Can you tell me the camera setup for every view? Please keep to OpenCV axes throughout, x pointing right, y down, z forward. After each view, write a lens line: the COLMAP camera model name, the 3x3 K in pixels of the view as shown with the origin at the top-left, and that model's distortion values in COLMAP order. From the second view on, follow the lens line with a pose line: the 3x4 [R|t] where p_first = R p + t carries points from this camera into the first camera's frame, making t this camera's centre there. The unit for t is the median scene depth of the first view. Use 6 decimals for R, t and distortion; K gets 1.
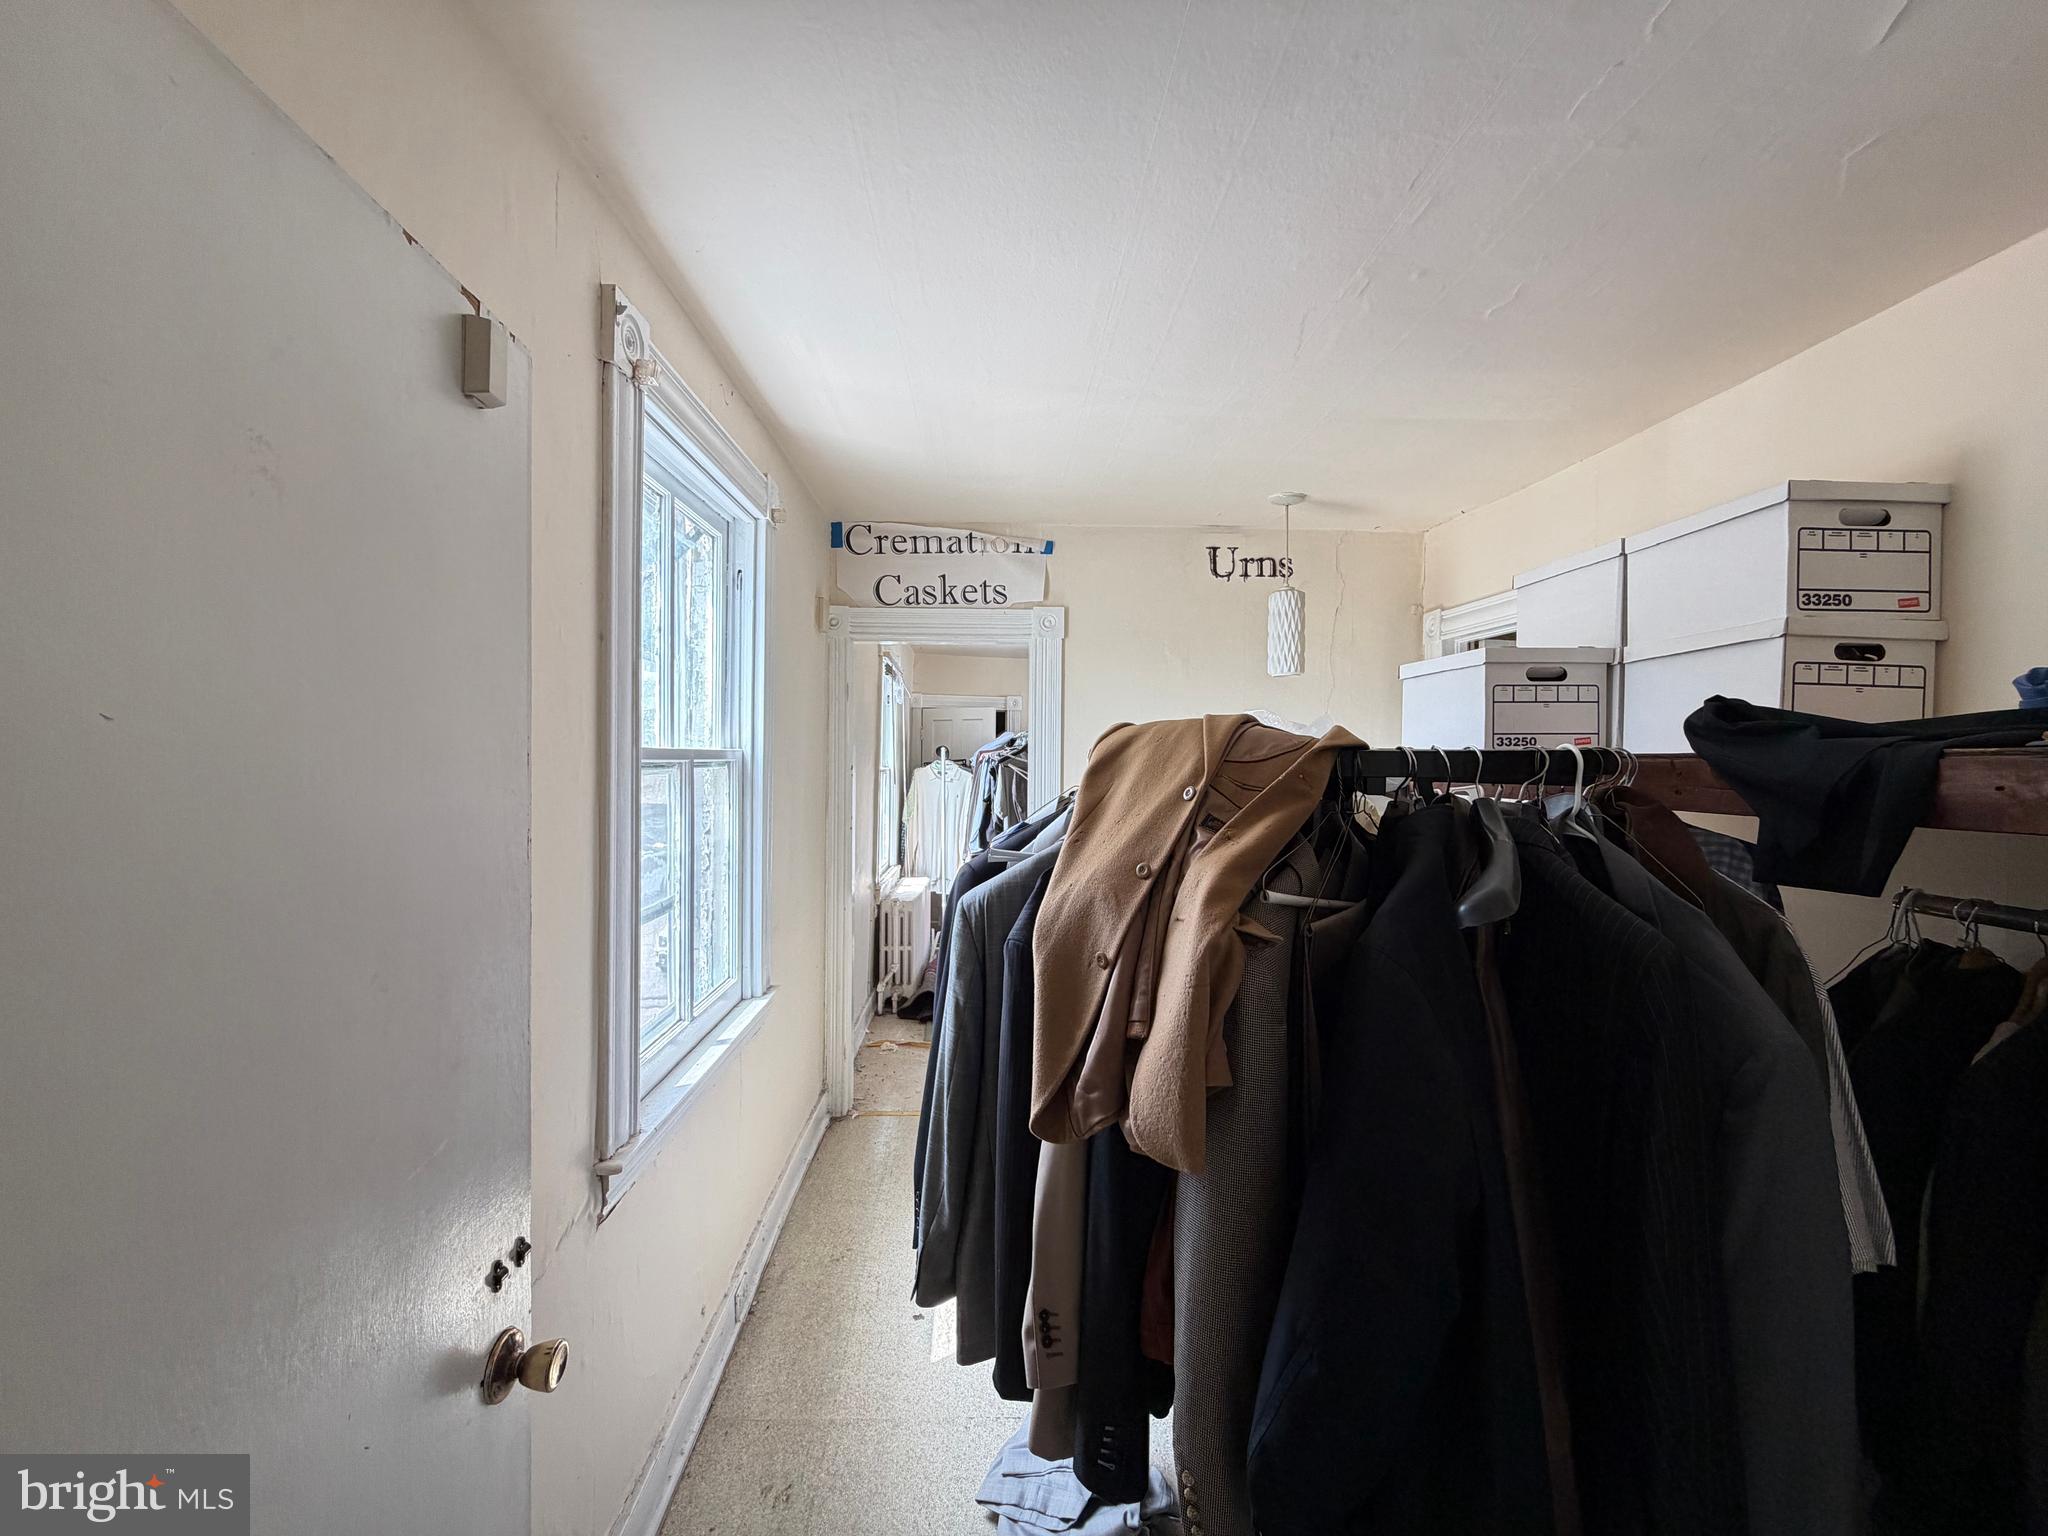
lens RADIAL K [[819.7, 0, 1023.2], [0, 819.7, 774.1], [0, 0, 1]] dist [0.000287, 0.000056]
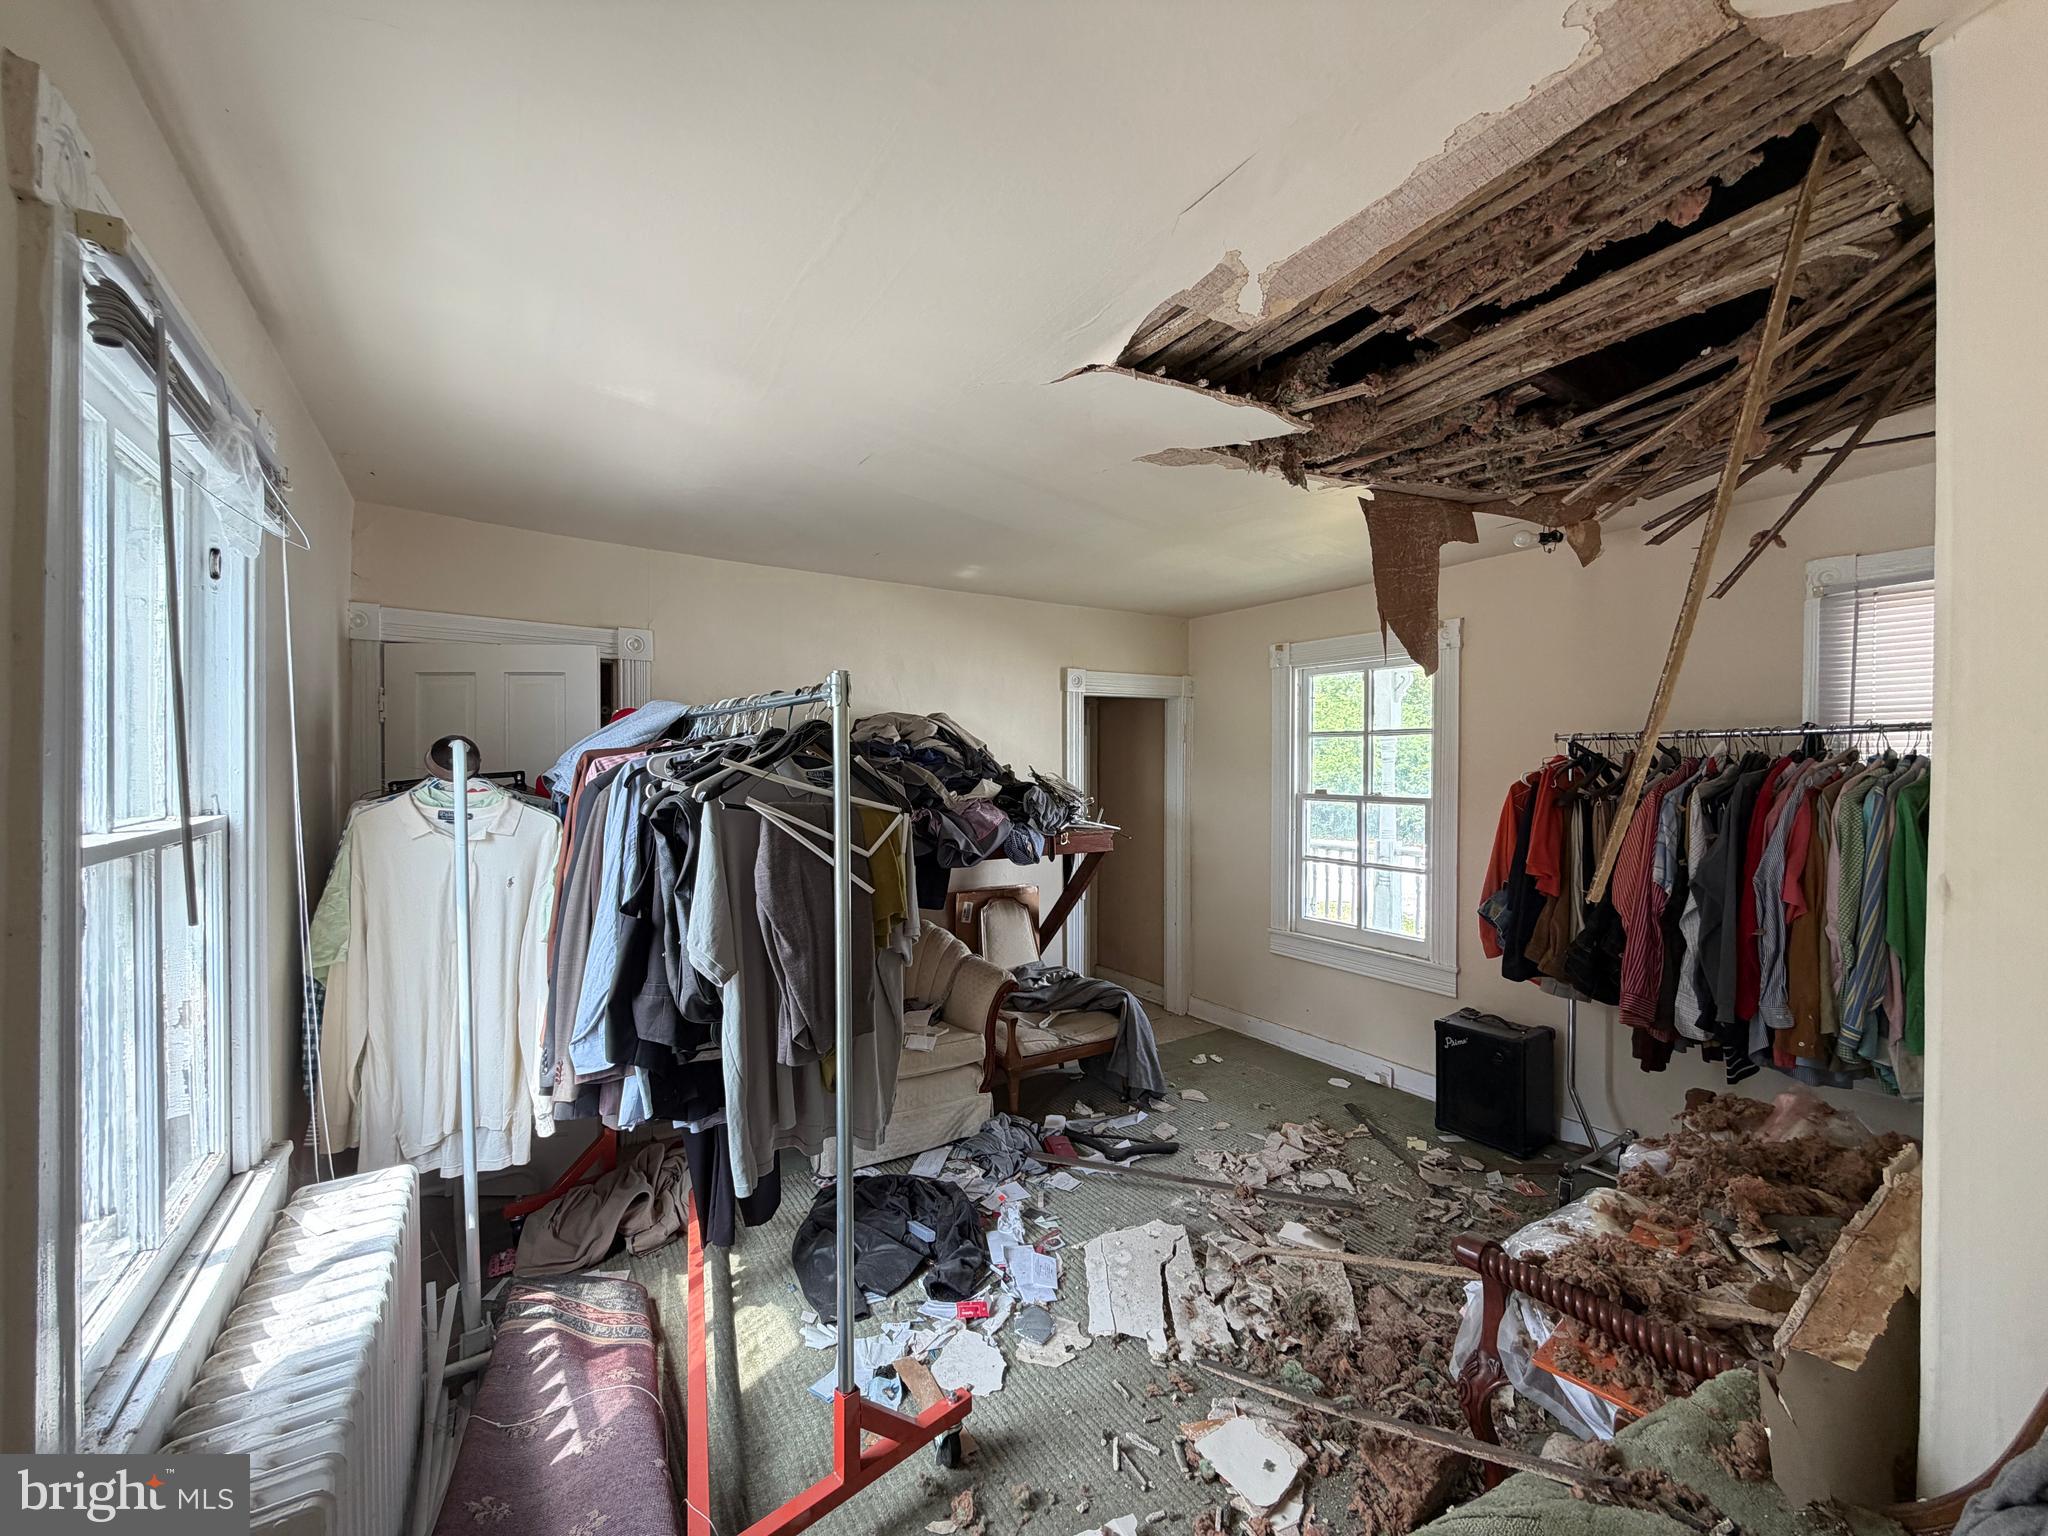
lens RADIAL K [[819.7, 0, 1026.9], [0, 819.7, 769.7], [0, 0, 1]] dist [0.000287, 0.000056]
pose [[0.863436, -0.013622, 0.504274, -0.066288], [0.010467, 0.999904, 0.009089, -0.021779], [-0.504350, -0.002570, 0.863496, 0.590701]]
